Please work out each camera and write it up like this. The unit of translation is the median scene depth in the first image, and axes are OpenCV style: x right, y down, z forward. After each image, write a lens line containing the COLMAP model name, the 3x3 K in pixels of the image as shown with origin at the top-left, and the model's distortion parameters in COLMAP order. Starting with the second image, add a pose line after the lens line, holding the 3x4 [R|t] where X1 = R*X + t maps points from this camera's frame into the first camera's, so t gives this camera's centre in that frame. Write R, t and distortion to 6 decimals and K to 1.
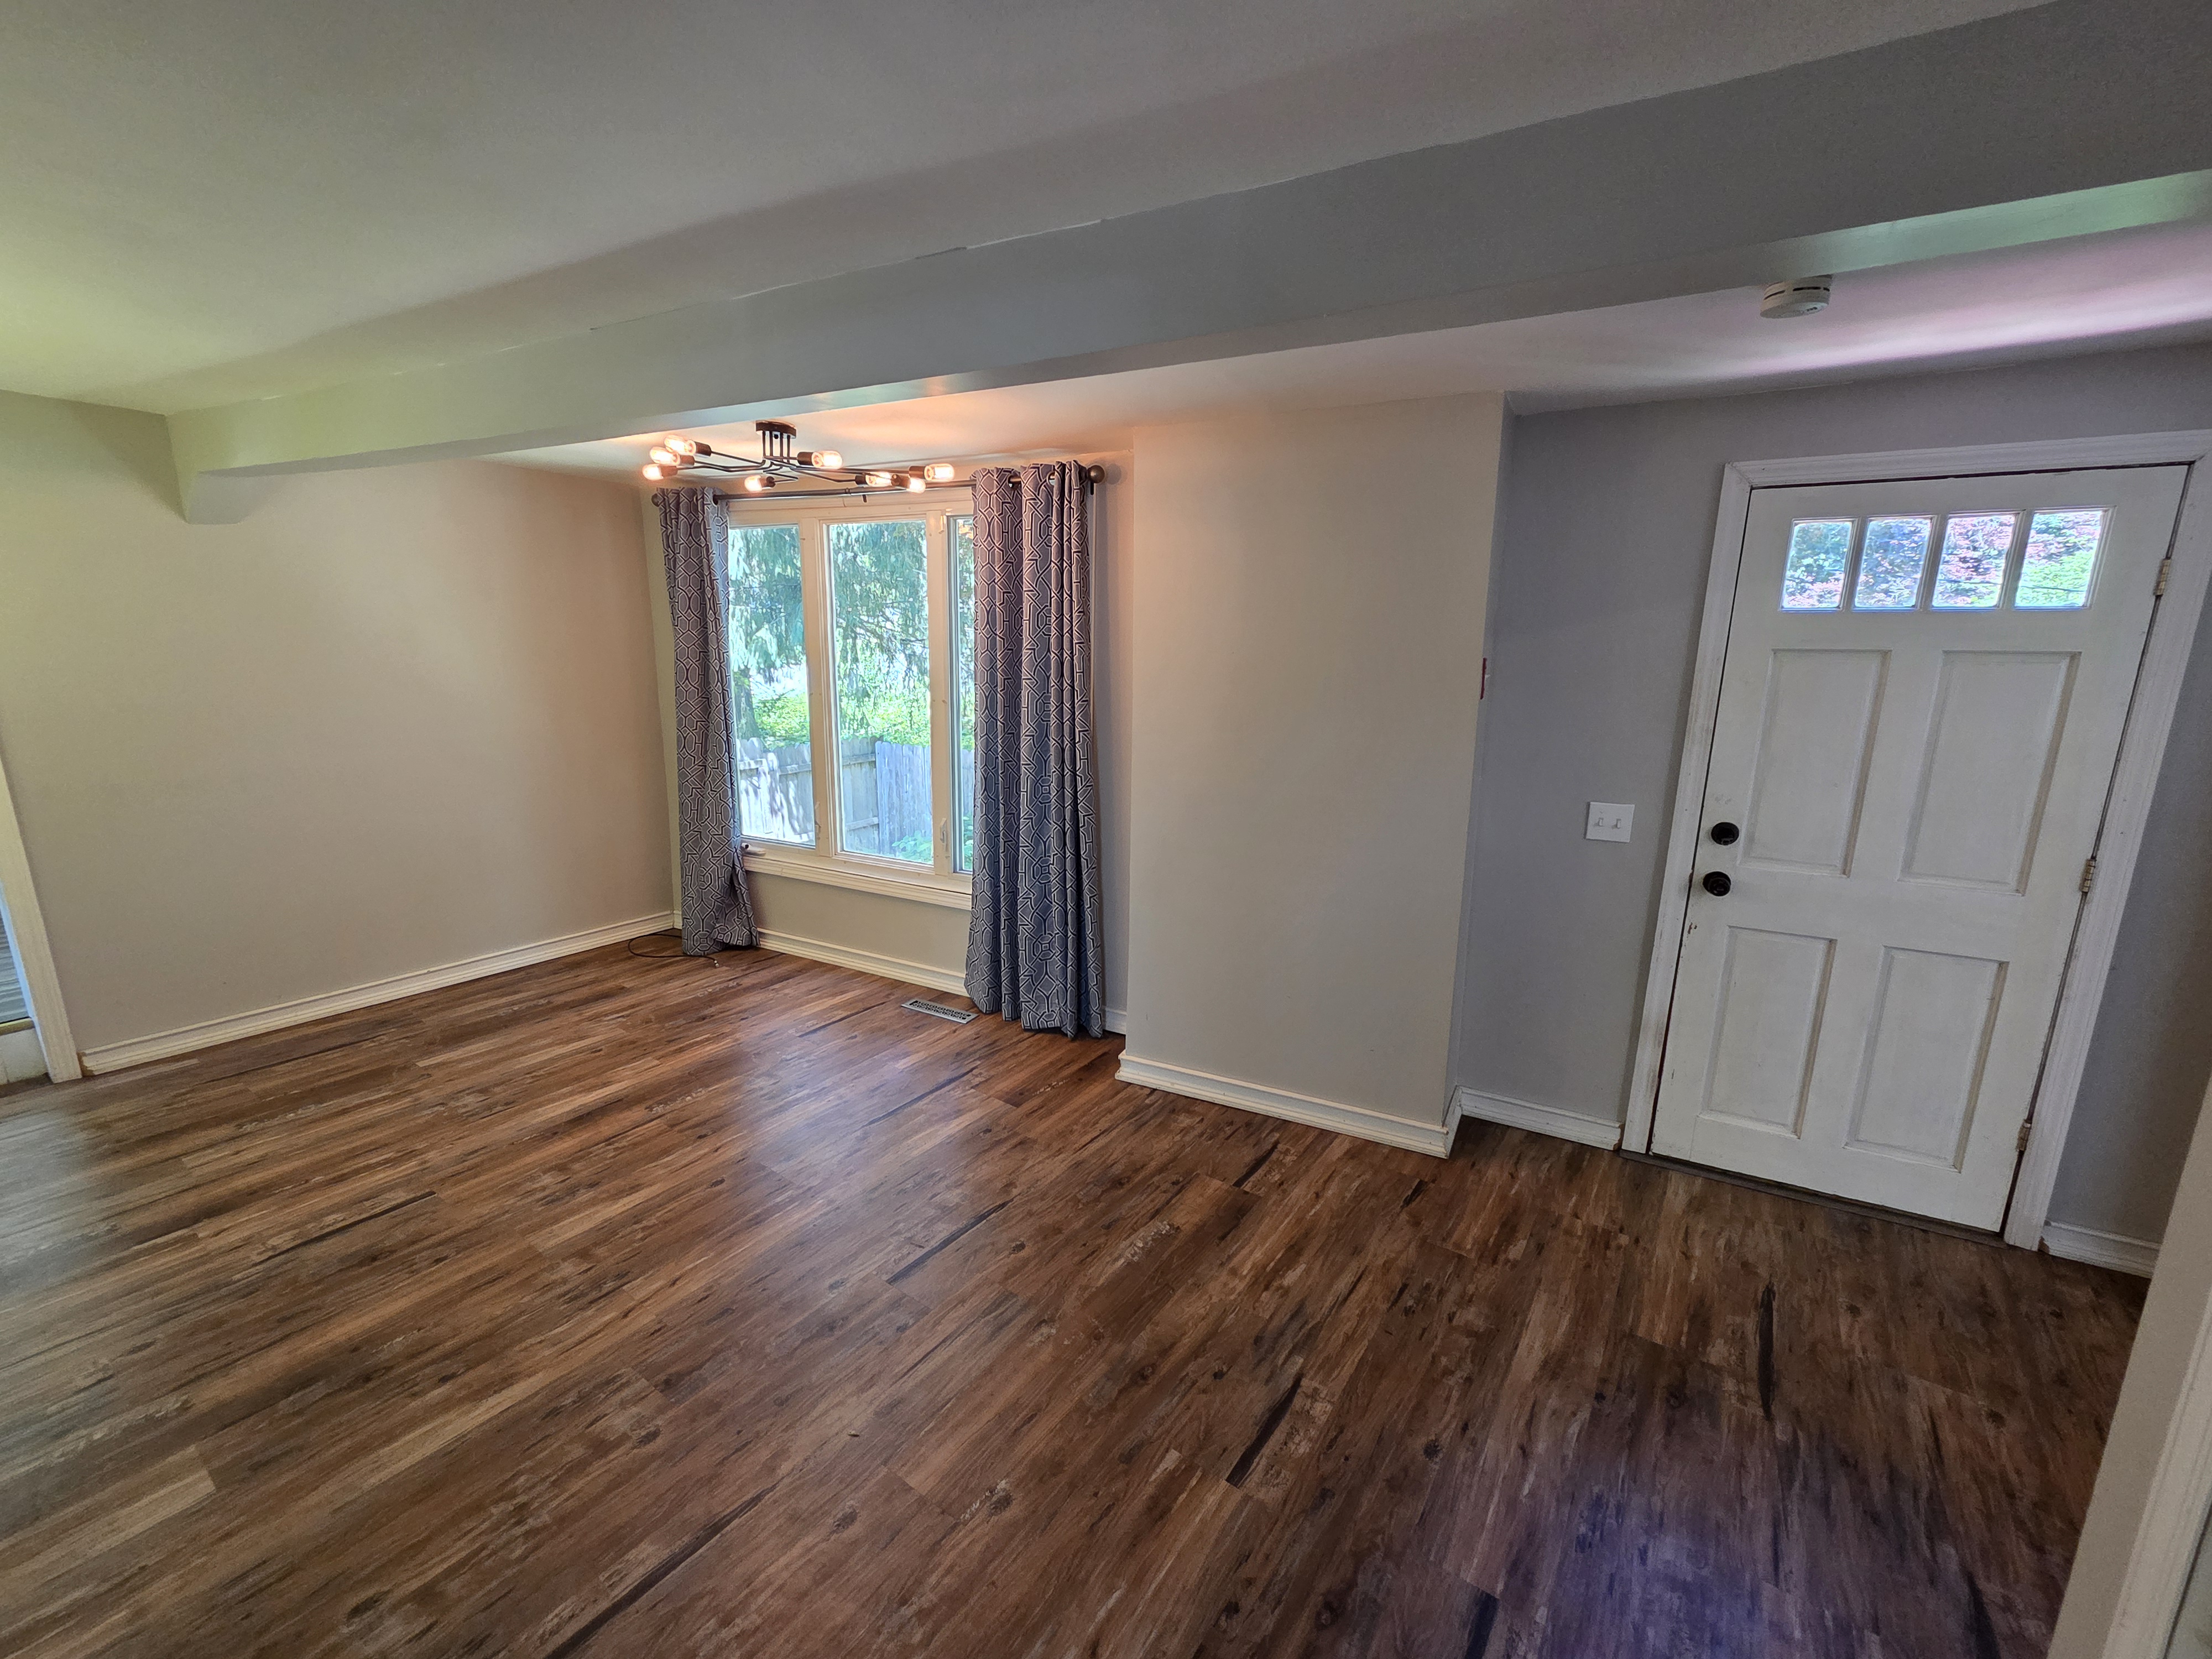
lens RADIAL K [[900.4, 0, 1106.9], [0, 900.4, 827.7], [0, 0, 1]] dist [0.002569, 0.000080]
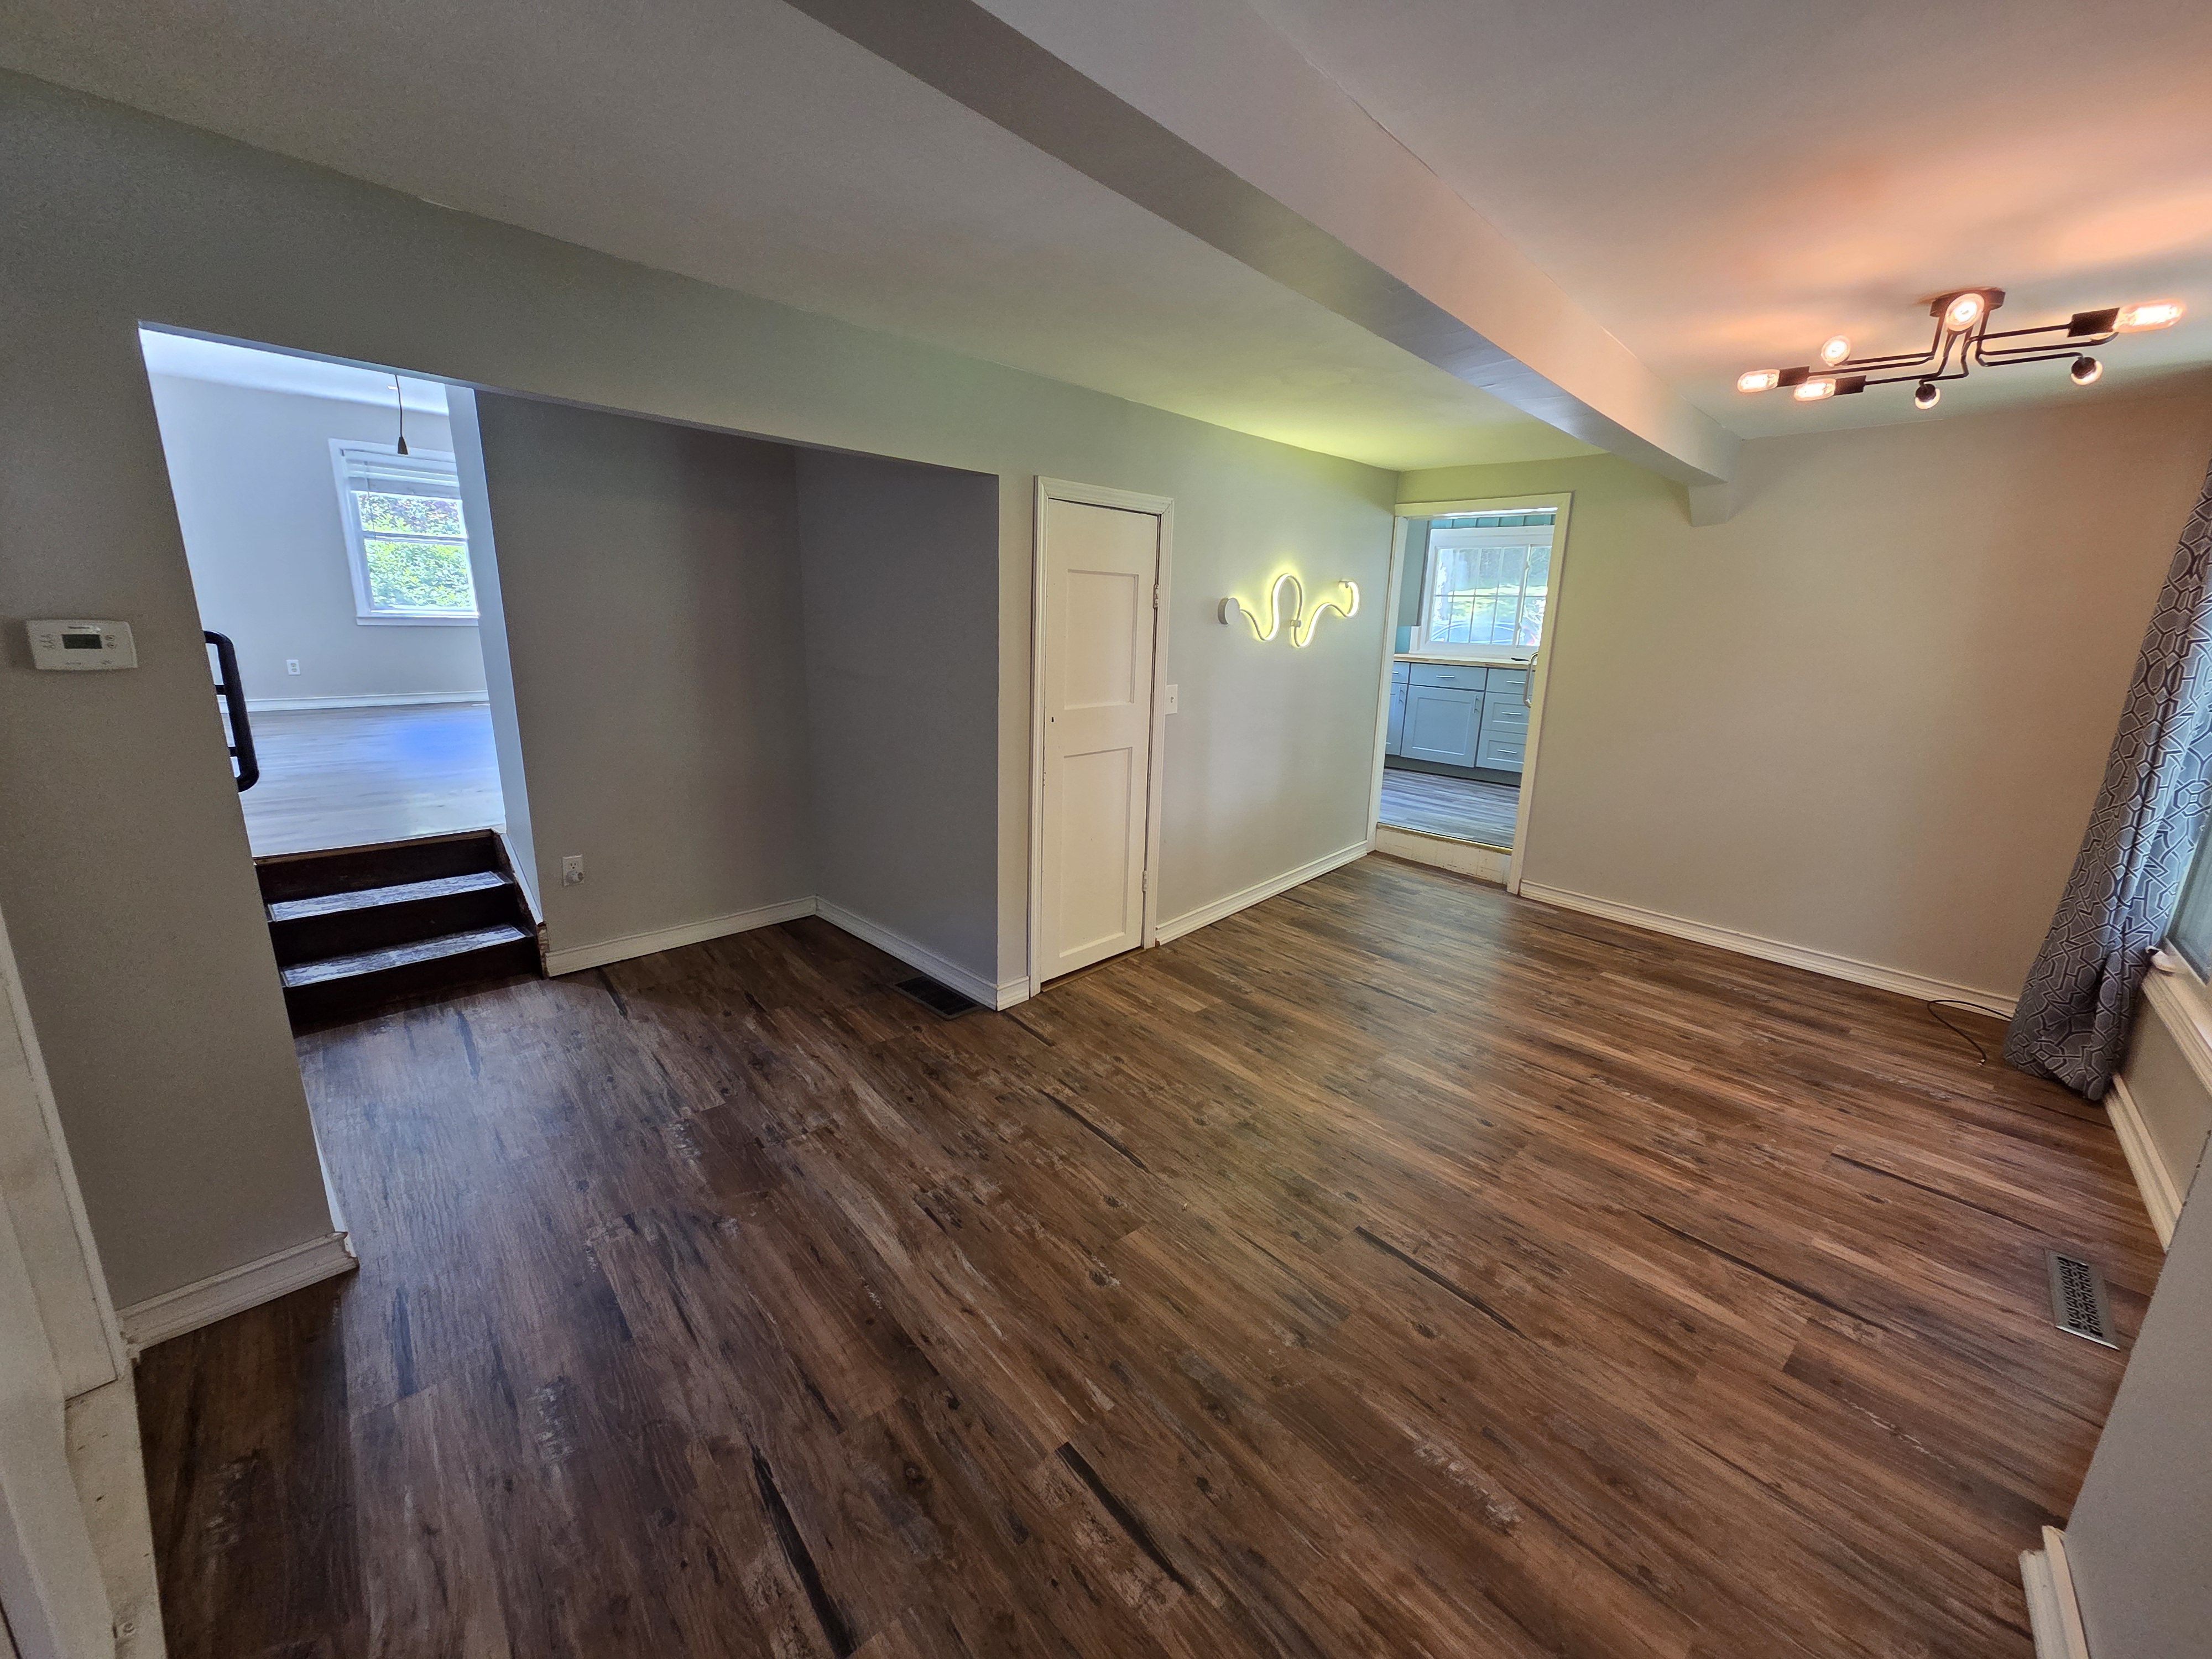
lens RADIAL K [[900.4, 0, 1106.9], [0, 900.4, 827.7], [0, 0, 1]] dist [0.002569, 0.000080]
pose [[-0.233463, 0.213221, -0.948700, 0.638832], [-0.228053, 0.936442, 0.266586, -0.113080], [0.945244, 0.278592, -0.169999, 0.726432]]
